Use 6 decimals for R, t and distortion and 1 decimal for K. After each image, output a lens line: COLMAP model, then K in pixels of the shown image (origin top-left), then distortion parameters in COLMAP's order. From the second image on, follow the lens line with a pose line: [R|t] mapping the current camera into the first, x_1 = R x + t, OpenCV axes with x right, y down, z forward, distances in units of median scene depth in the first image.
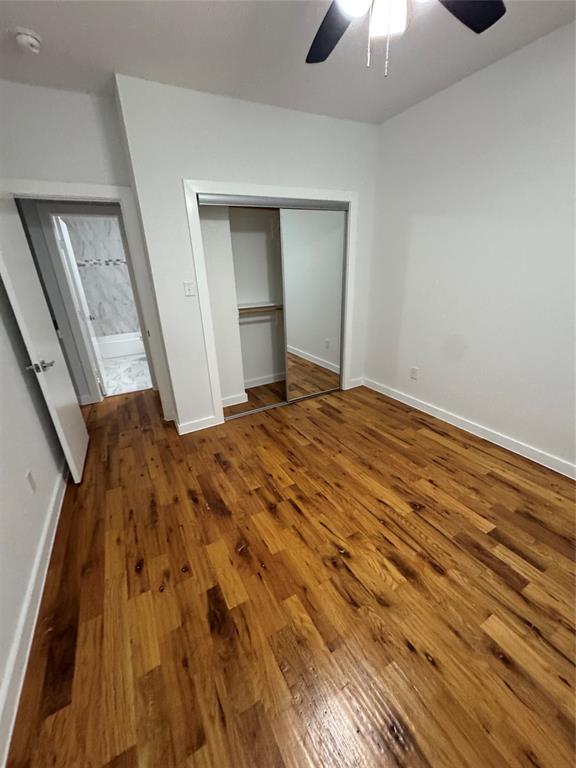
lens RADIAL K [[310.2, 0, 288.1], [0, 310.2, 382.2], [0, 0, 1]] dist [-0.004362, -0.000515]
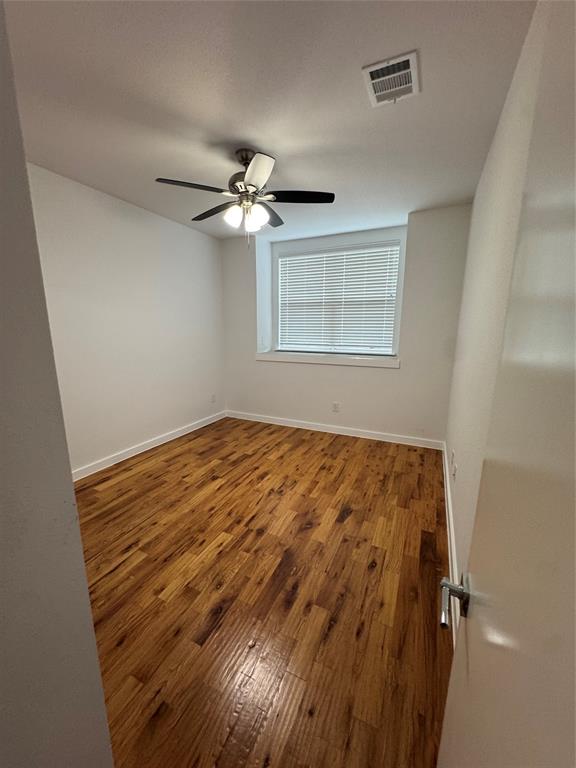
lens RADIAL K [[310.2, 0, 287.6], [0, 310.2, 389.1], [0, 0, 1]] dist [-0.004362, -0.000515]
pose [[-0.592595, -0.139131, 0.793394, -0.890023], [0.295222, 0.878916, 0.374634, -0.422913], [-0.749450, 0.456234, -0.479767, 1.180189]]
